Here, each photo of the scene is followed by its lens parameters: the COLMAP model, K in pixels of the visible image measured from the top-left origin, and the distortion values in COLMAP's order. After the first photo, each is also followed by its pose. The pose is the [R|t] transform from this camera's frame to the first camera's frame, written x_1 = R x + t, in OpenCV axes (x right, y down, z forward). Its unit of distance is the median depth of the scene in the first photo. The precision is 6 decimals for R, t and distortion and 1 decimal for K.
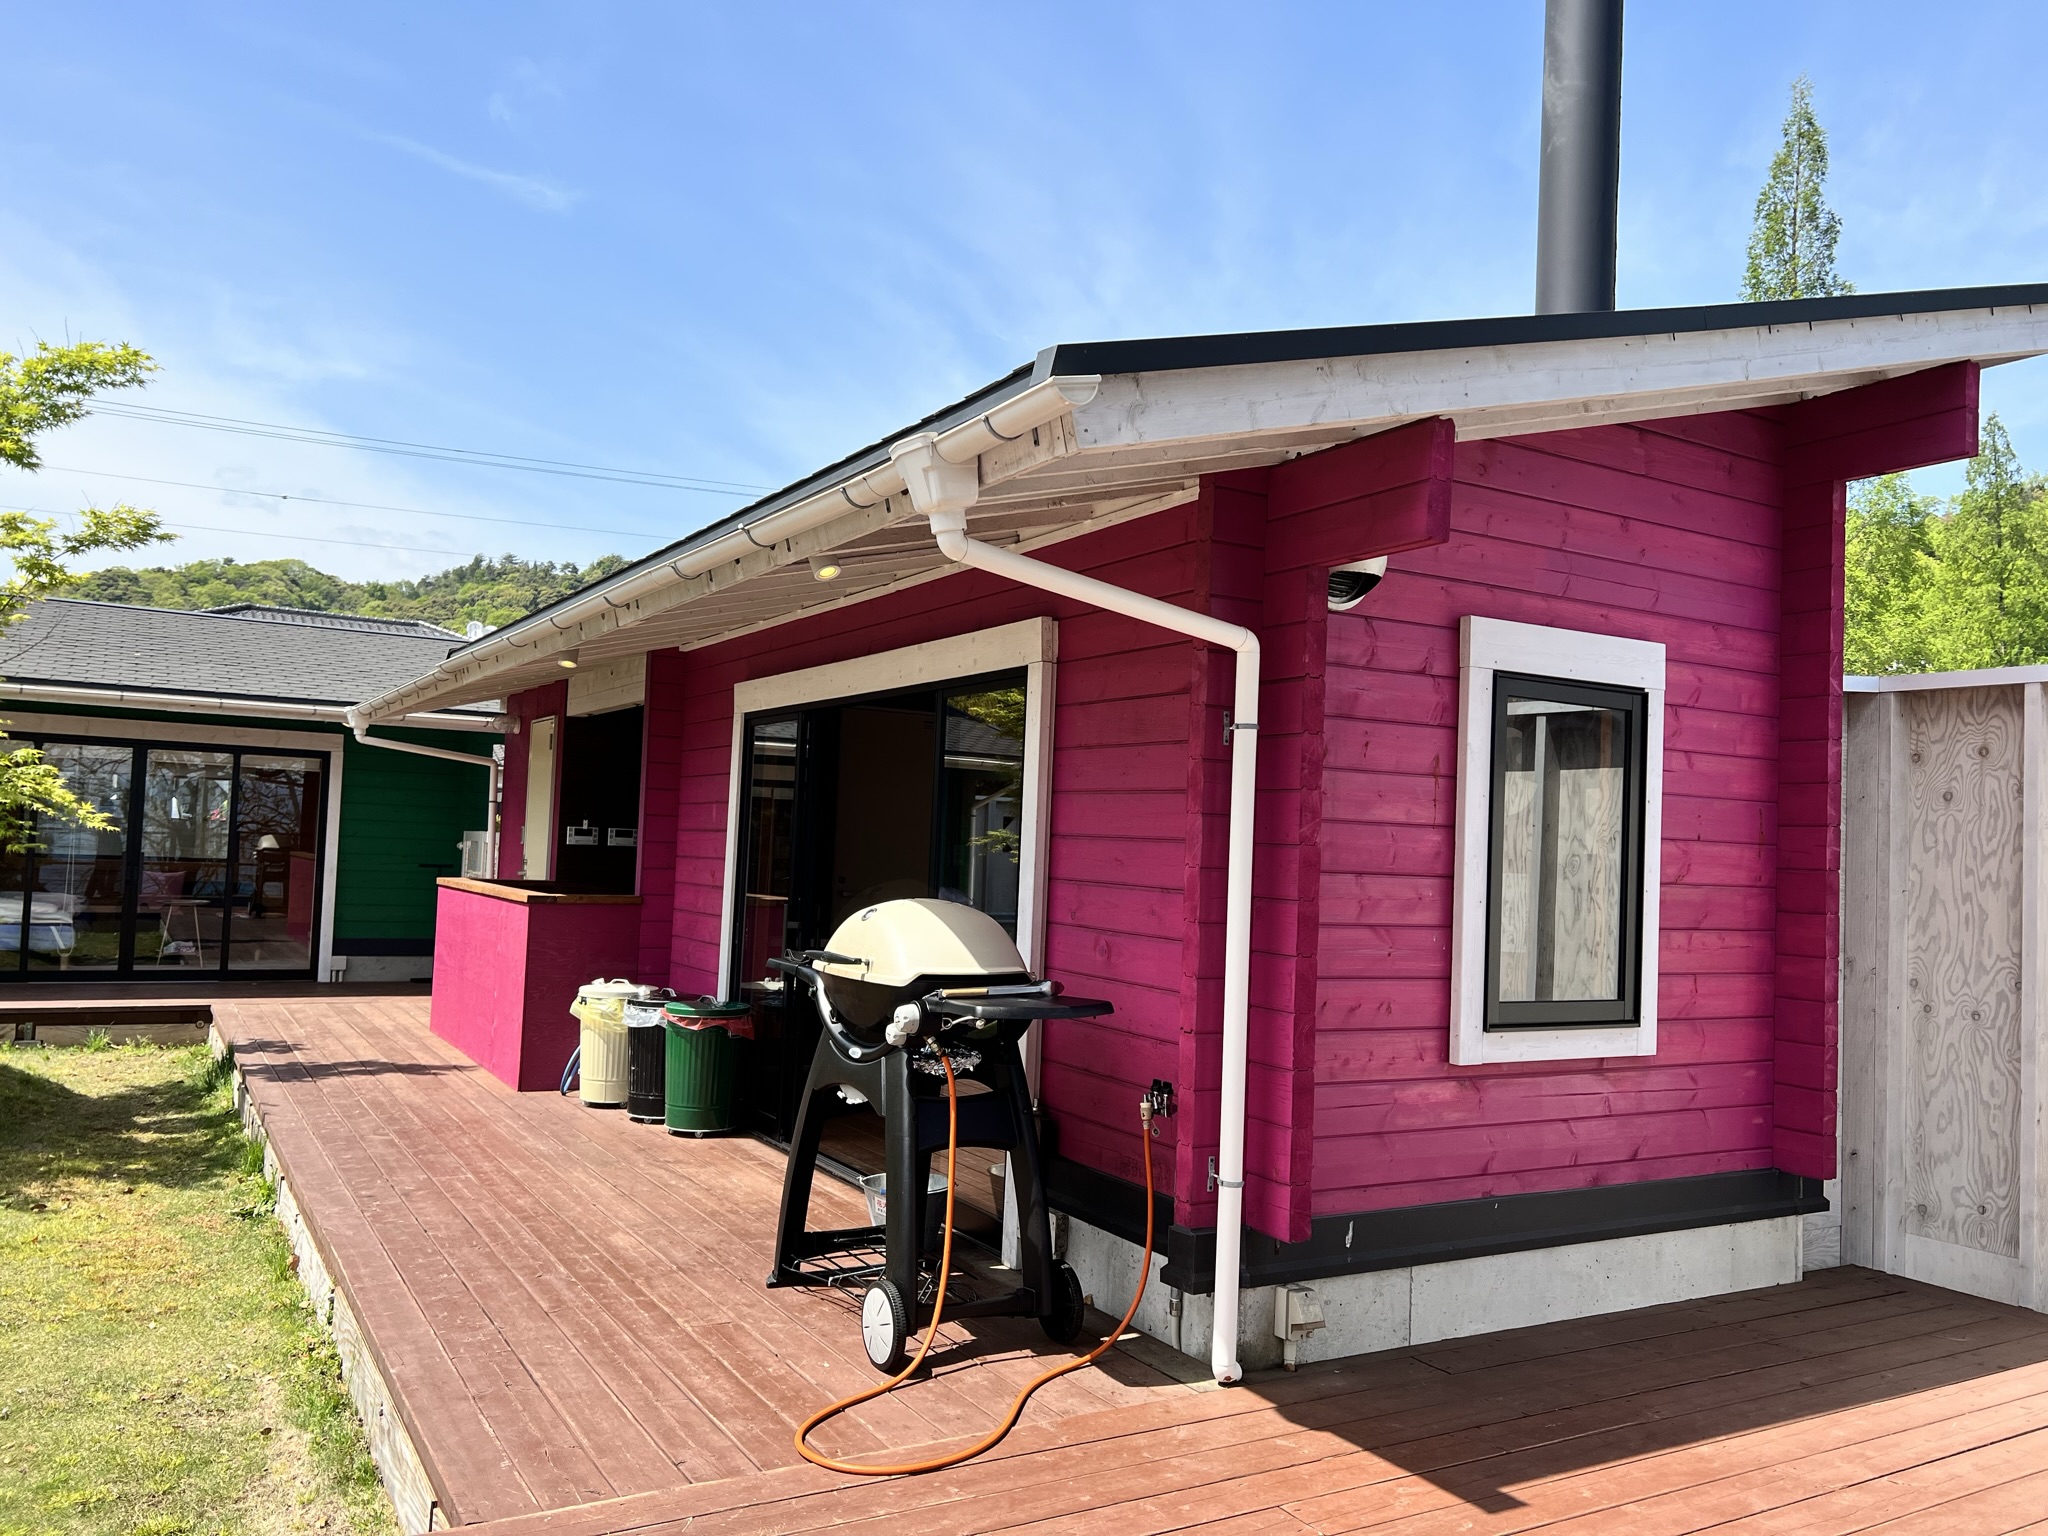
lens RADIAL K [[1540.2, 0, 1028.1], [0, 1540.2, 778.8], [0, 0, 1]] dist [0.036855, -0.028286]
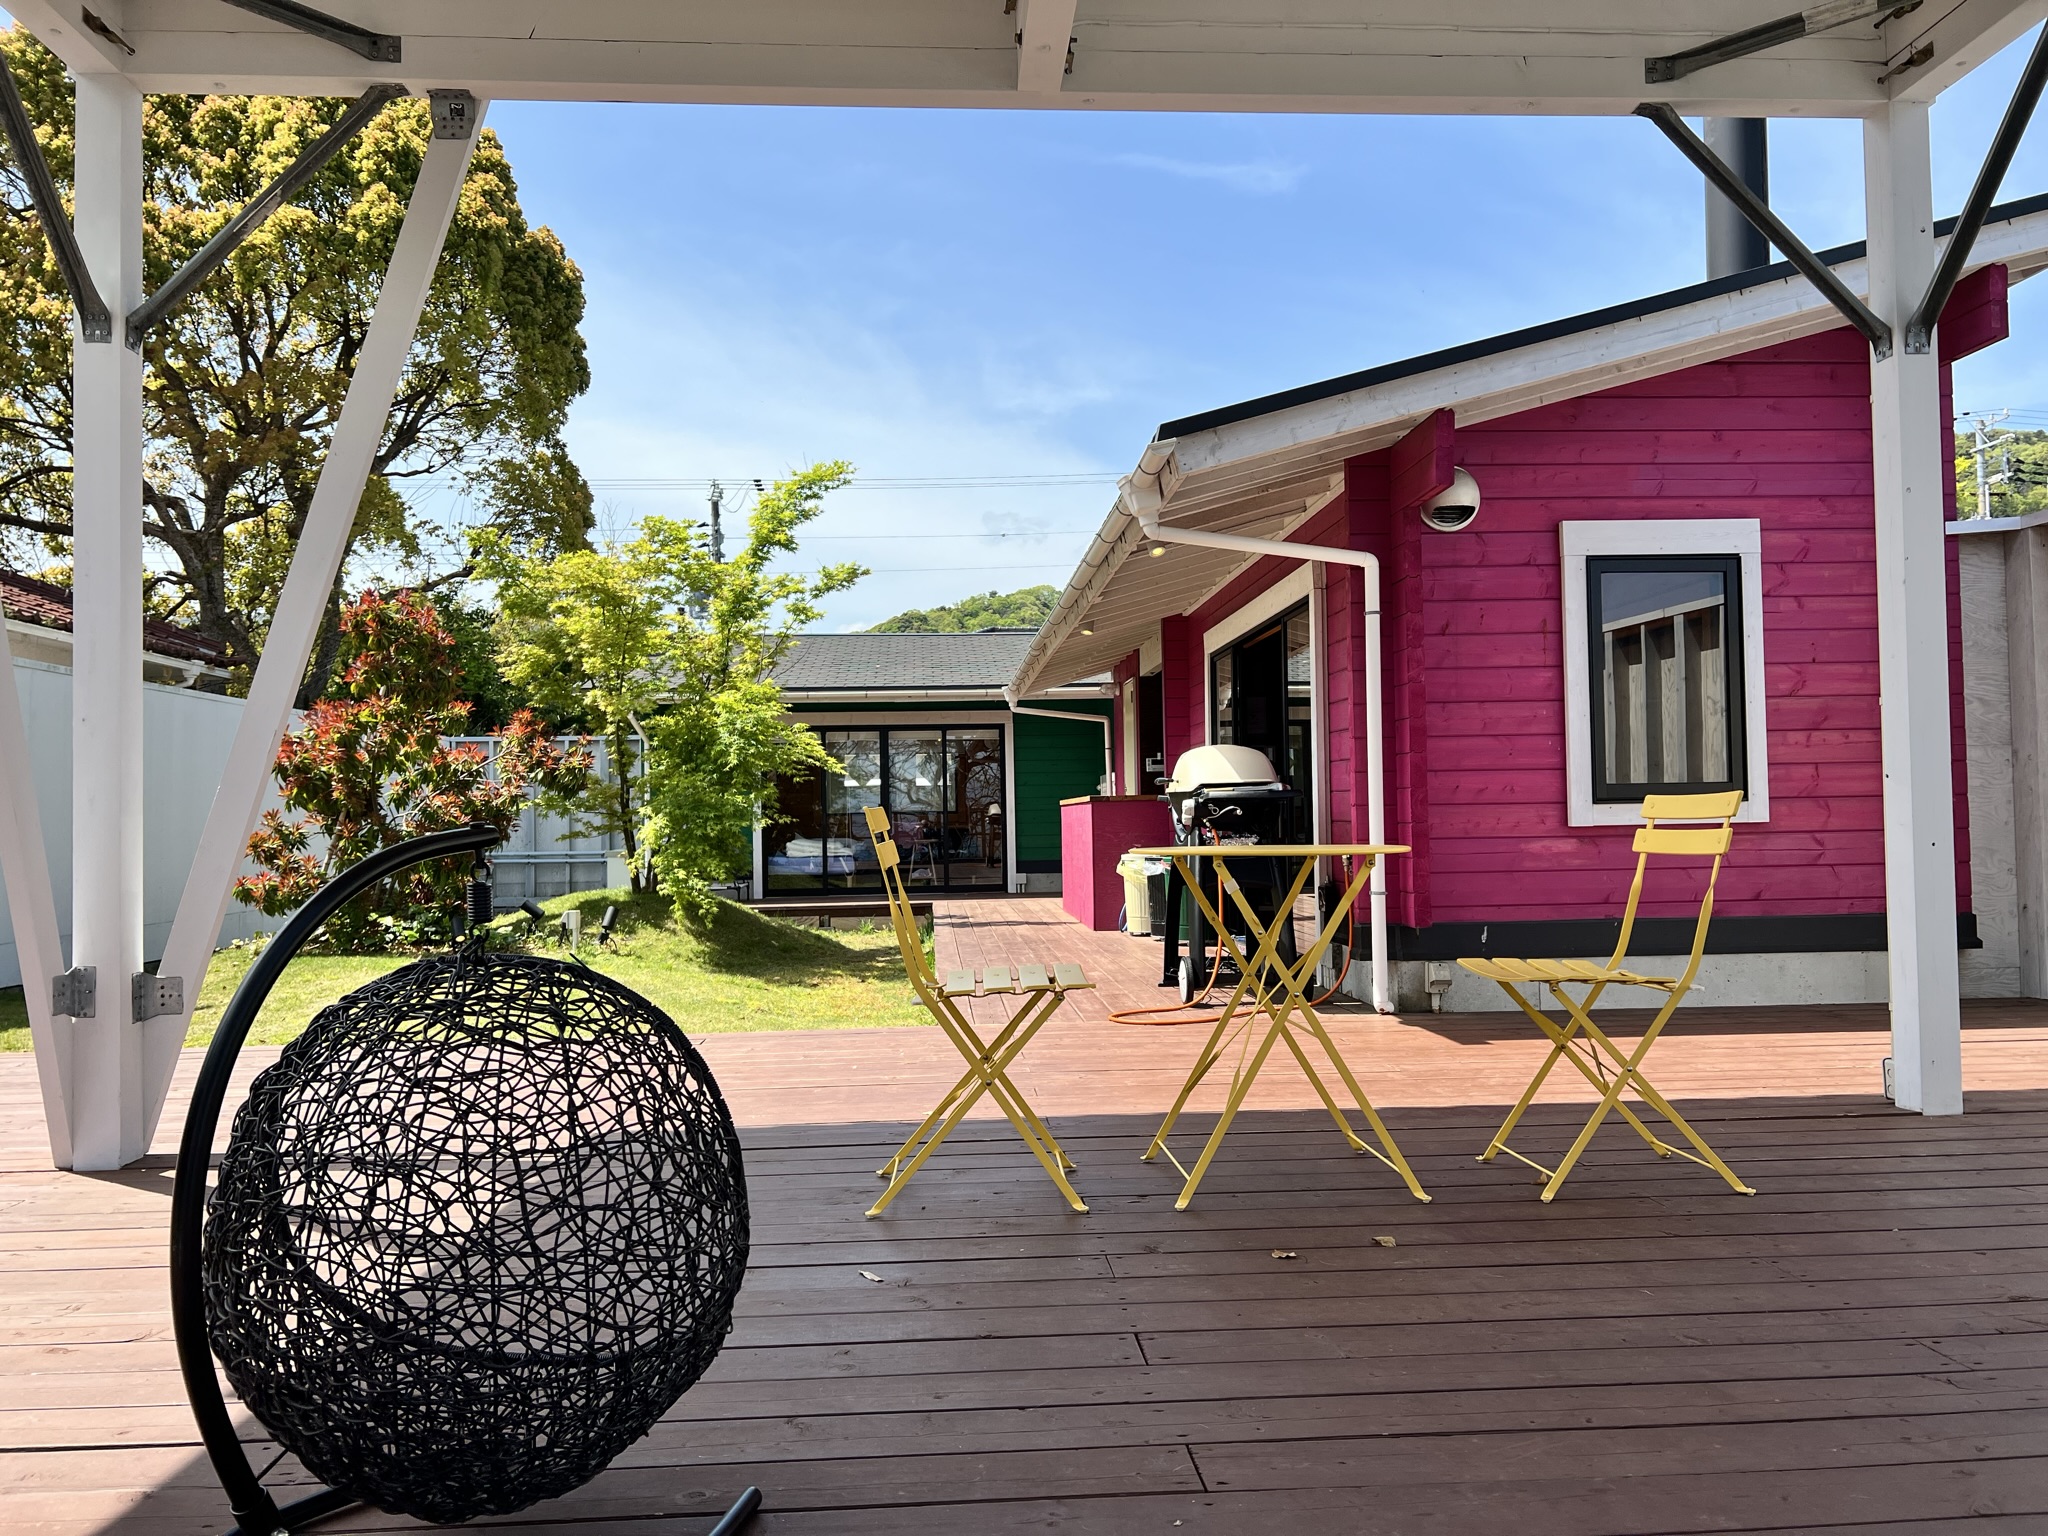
lens RADIAL K [[1540.2, 0, 1022.8], [0, 1540.2, 772.7], [0, 0, 1]] dist [0.036855, -0.028286]
pose [[0.889715, -0.069968, -0.451122, 0.470985], [0.074509, 0.997191, -0.007715, 0.103974], [0.450394, -0.026749, 0.892429, -0.539777]]
